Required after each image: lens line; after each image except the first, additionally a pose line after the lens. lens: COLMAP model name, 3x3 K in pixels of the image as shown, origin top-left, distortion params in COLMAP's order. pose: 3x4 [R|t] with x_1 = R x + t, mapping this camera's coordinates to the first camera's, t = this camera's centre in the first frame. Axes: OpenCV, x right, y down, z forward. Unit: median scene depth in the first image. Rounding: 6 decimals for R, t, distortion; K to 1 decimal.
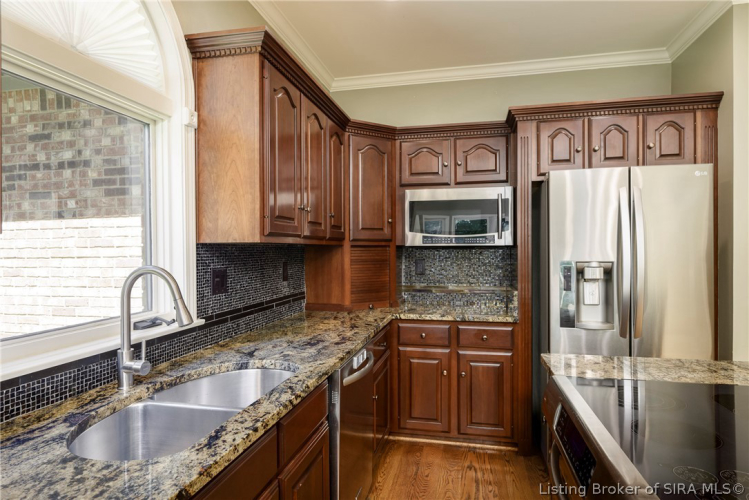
lens RADIAL K [[422.1, 0, 374.5], [0, 422.1, 250.0], [0, 0, 1]] dist [-0.001060, -0.000071]
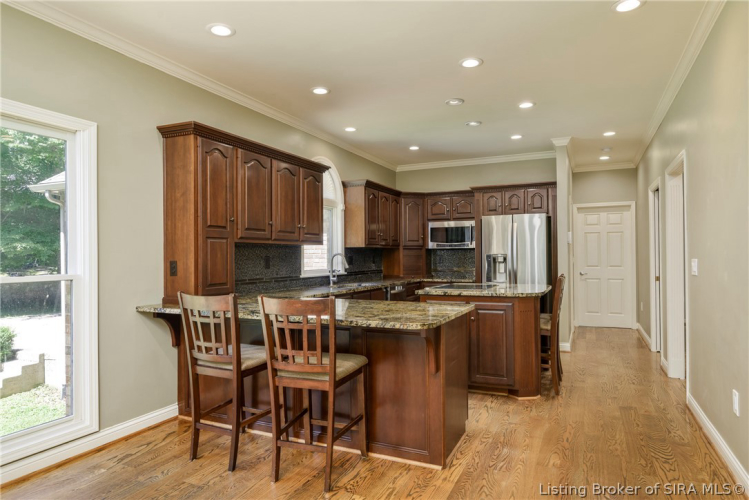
lens RADIAL K [[455.8, 0, 374.5], [0, 455.8, 250.0], [0, 0, 1]] dist [0.000181, -0.000004]
pose [[0.976374, -0.006307, -0.215998, 0.329294], [0.002903, 0.999867, -0.016076, 0.036667], [0.216070, 0.015070, 0.976262, -1.421464]]
